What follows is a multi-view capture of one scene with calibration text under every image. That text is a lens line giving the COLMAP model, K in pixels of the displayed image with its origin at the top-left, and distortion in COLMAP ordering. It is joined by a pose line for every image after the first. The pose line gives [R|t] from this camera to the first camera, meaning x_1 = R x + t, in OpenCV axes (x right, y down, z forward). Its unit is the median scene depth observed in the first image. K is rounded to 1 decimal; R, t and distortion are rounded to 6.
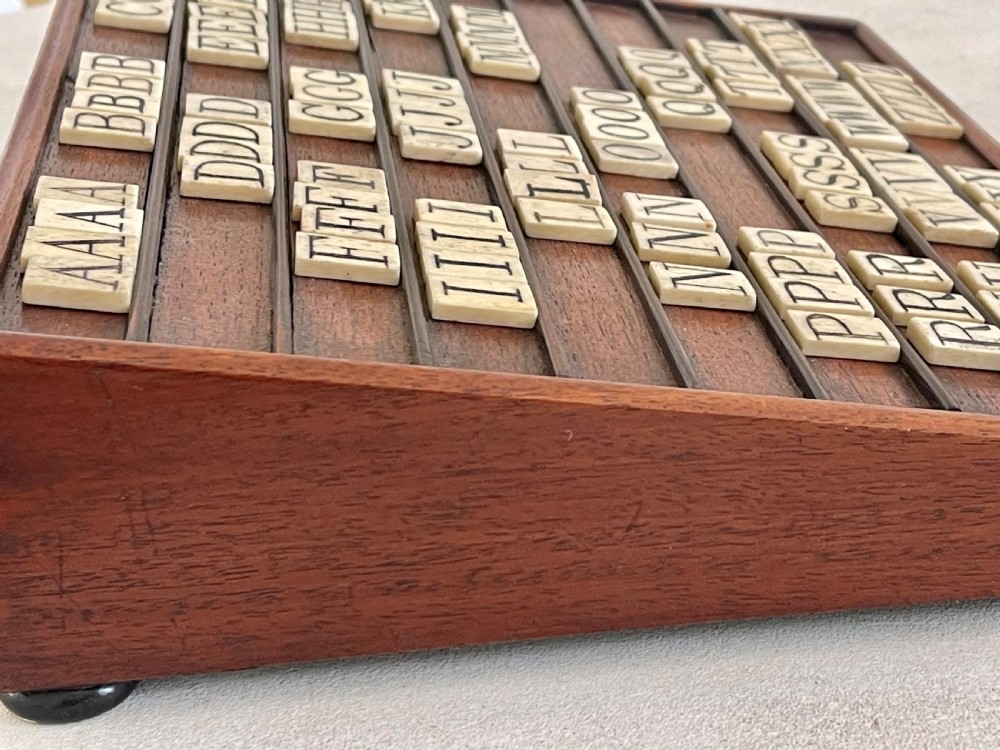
lens RADIAL K [[1457.6, 0, 578.4], [0, 1457.6, 375.8], [0, 0, 1]] dist [0.074427, -0.059194]
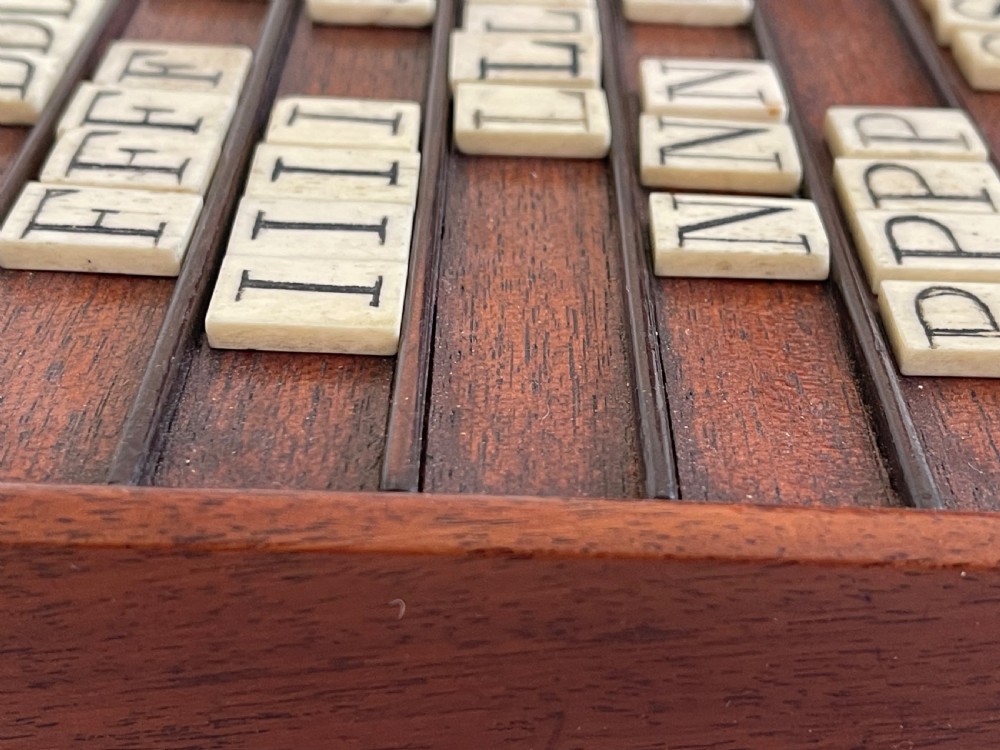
lens RADIAL K [[1457.6, 0, 578.4], [0, 1457.6, 375.8], [0, 0, 1]] dist [0.074427, -0.059194]
pose [[0.987873, -0.024912, -0.153251, 0.121343], [0.044500, 0.991063, 0.125750, -0.090435], [0.148749, -0.131044, 0.980154, 0.462299]]
